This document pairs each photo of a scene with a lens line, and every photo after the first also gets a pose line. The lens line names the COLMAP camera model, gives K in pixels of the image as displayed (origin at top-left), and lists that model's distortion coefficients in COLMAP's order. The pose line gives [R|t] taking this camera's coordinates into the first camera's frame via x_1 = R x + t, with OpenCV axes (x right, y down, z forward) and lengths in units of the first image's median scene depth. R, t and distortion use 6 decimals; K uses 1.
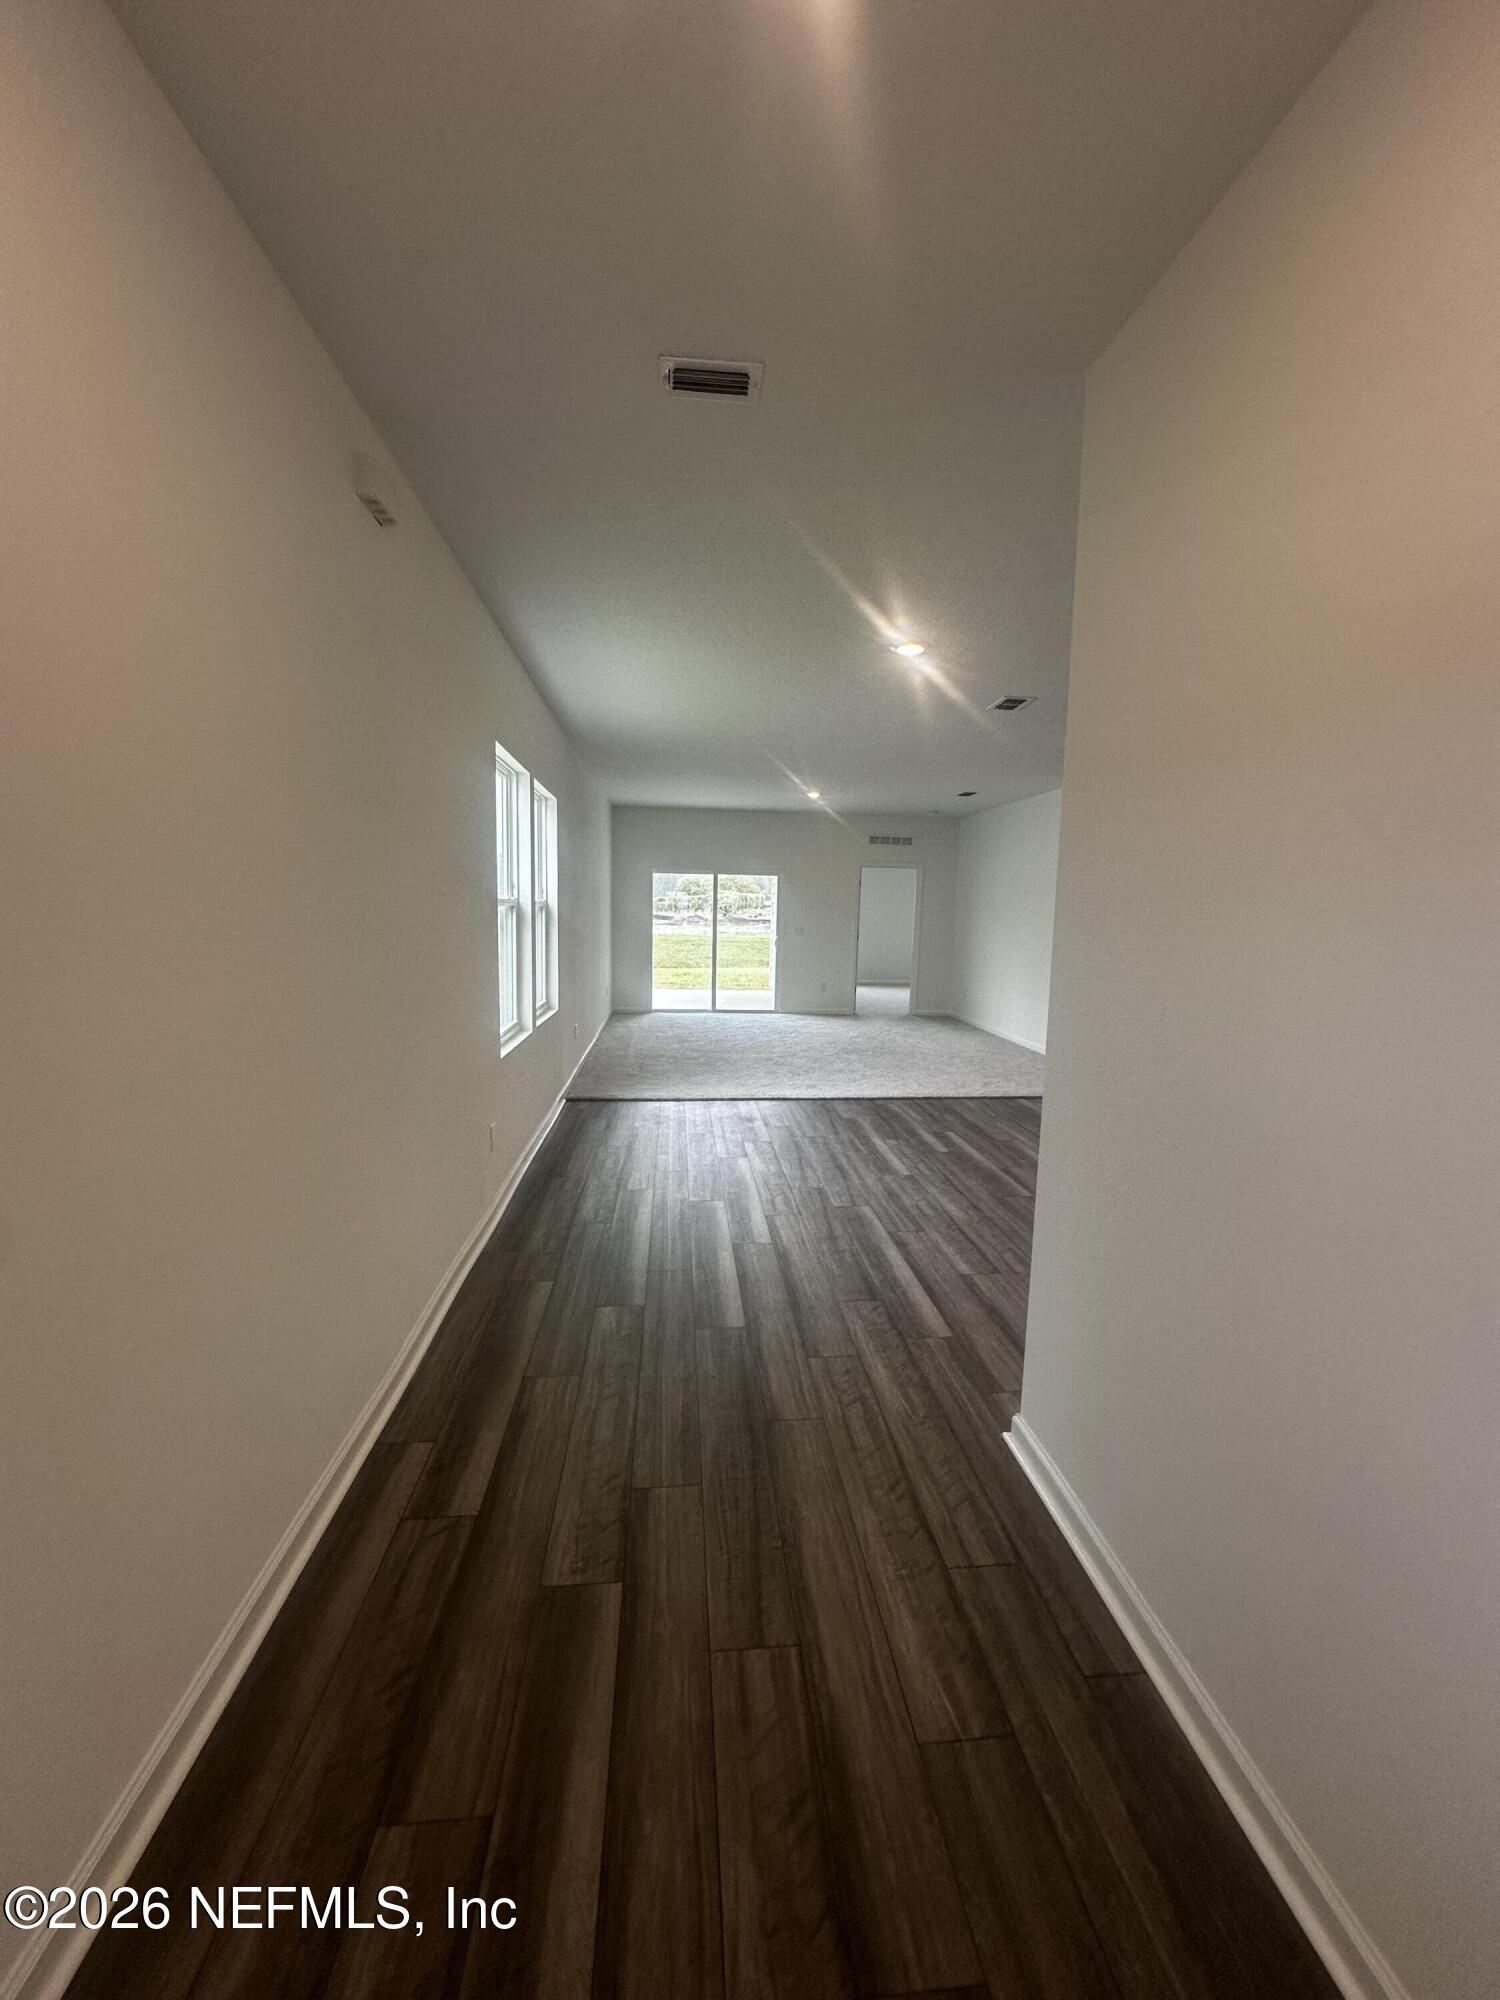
lens RADIAL K [[793.1, 0, 750.6], [0, 793.1, 1001.8], [0, 0, 1]] dist [0.003060, -0.000515]
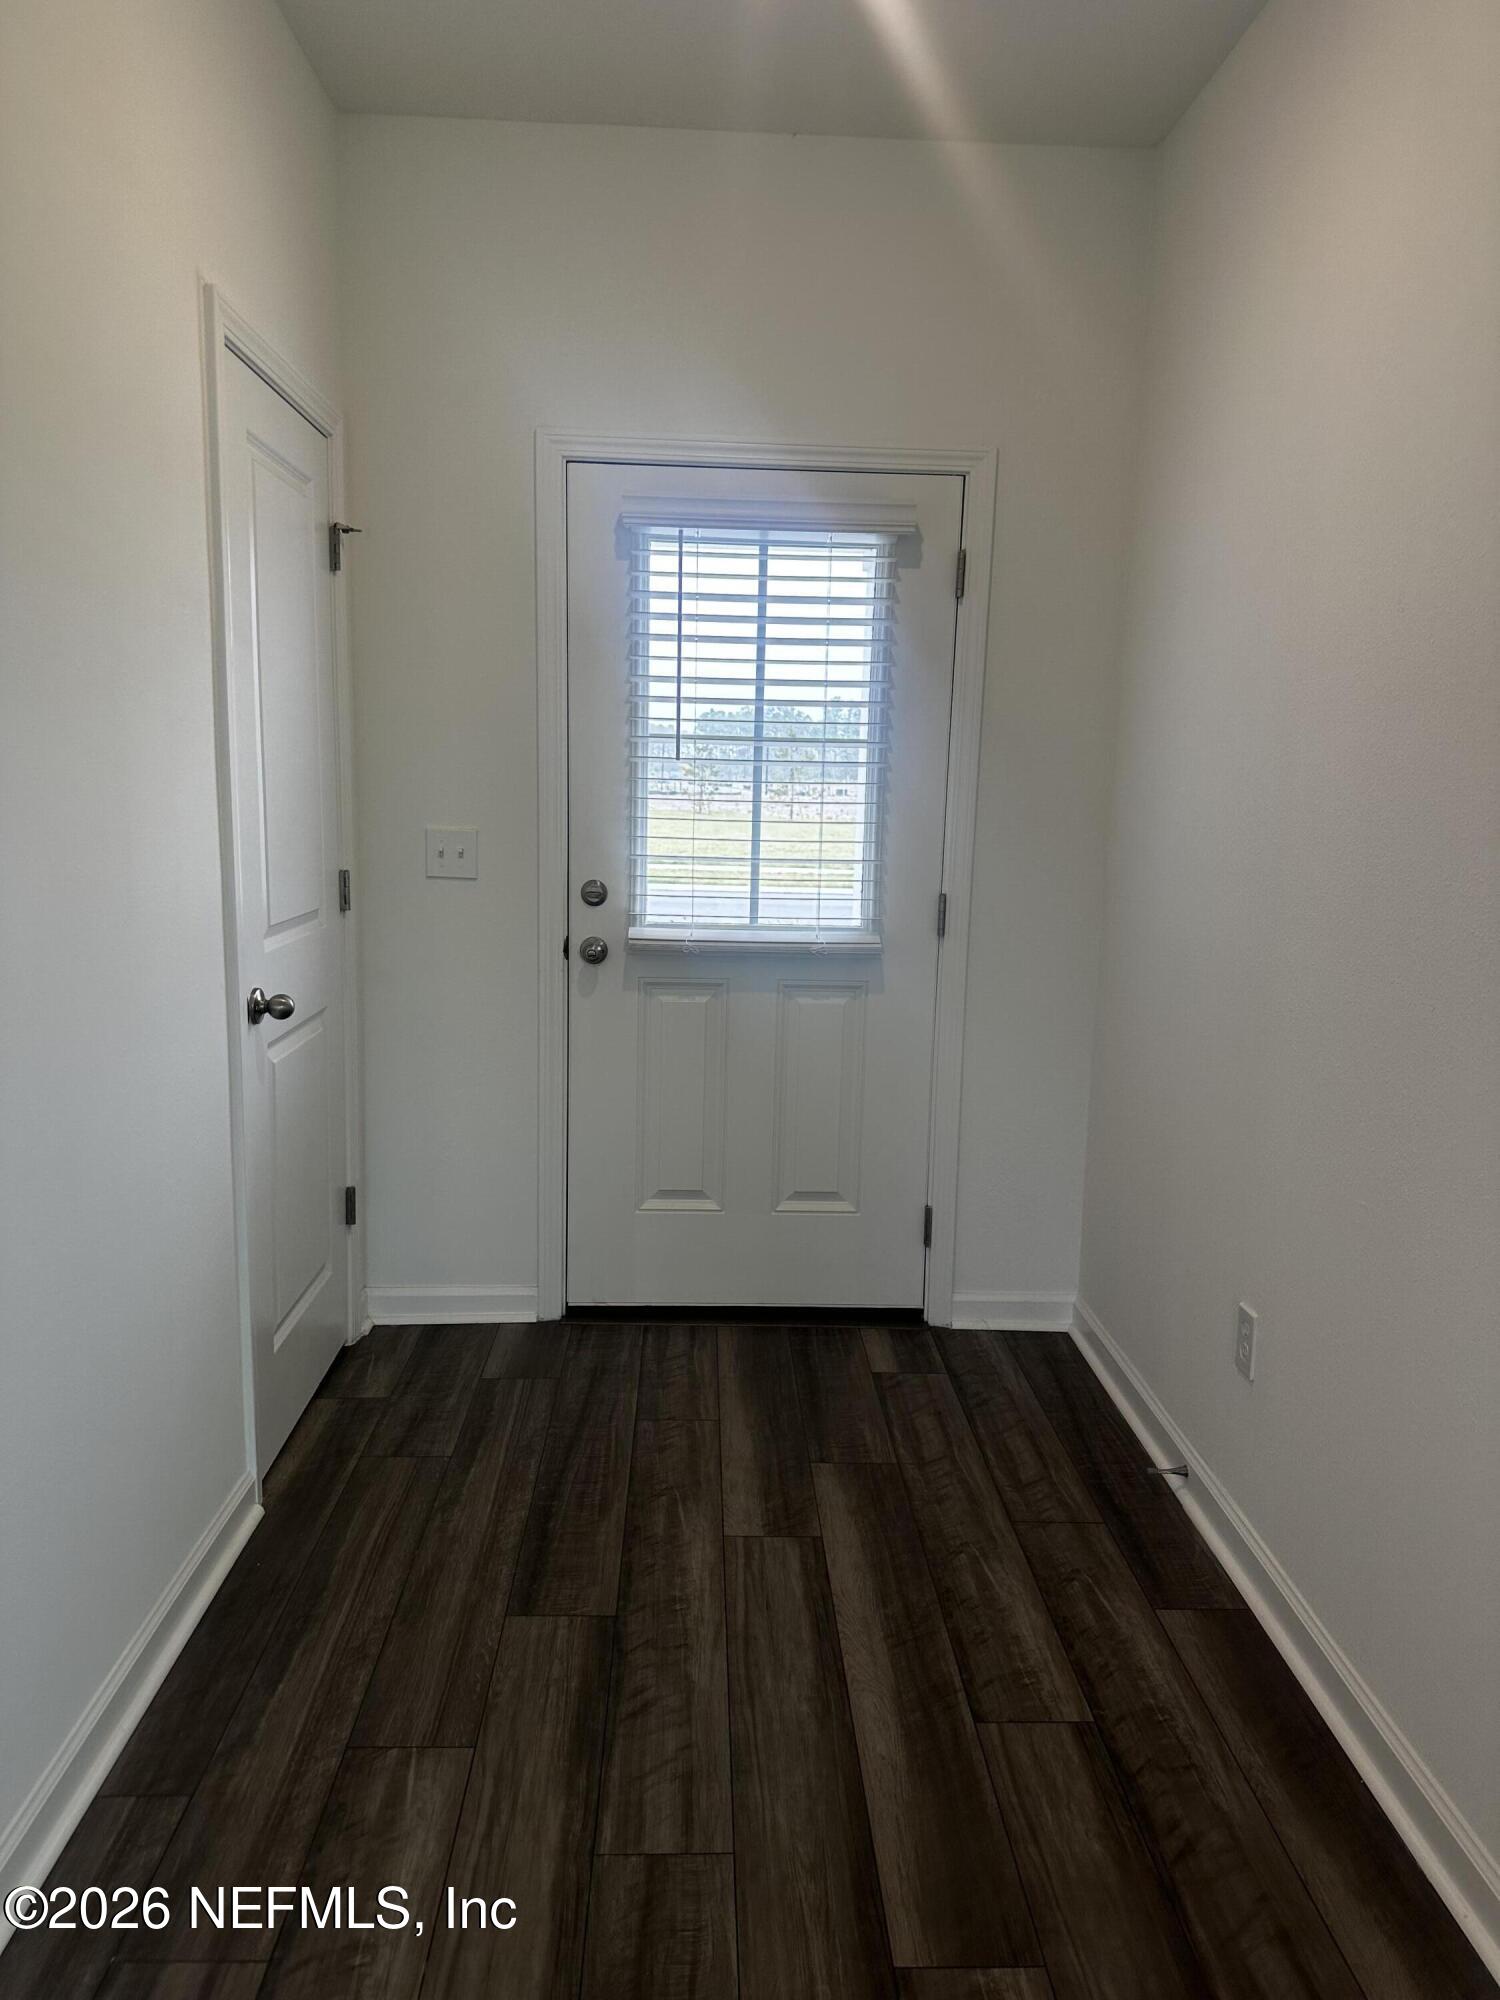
lens RADIAL K [[1395.6, 0, 750.5], [0, 1395.6, 999.1], [0, 0, 1]] dist [0.000537, -0.000167]
pose [[-0.997476, -0.052823, 0.047444, -0.087889], [-0.037656, 0.960069, 0.277218, -0.176771], [-0.060193, 0.274732, -0.959635, 2.030204]]
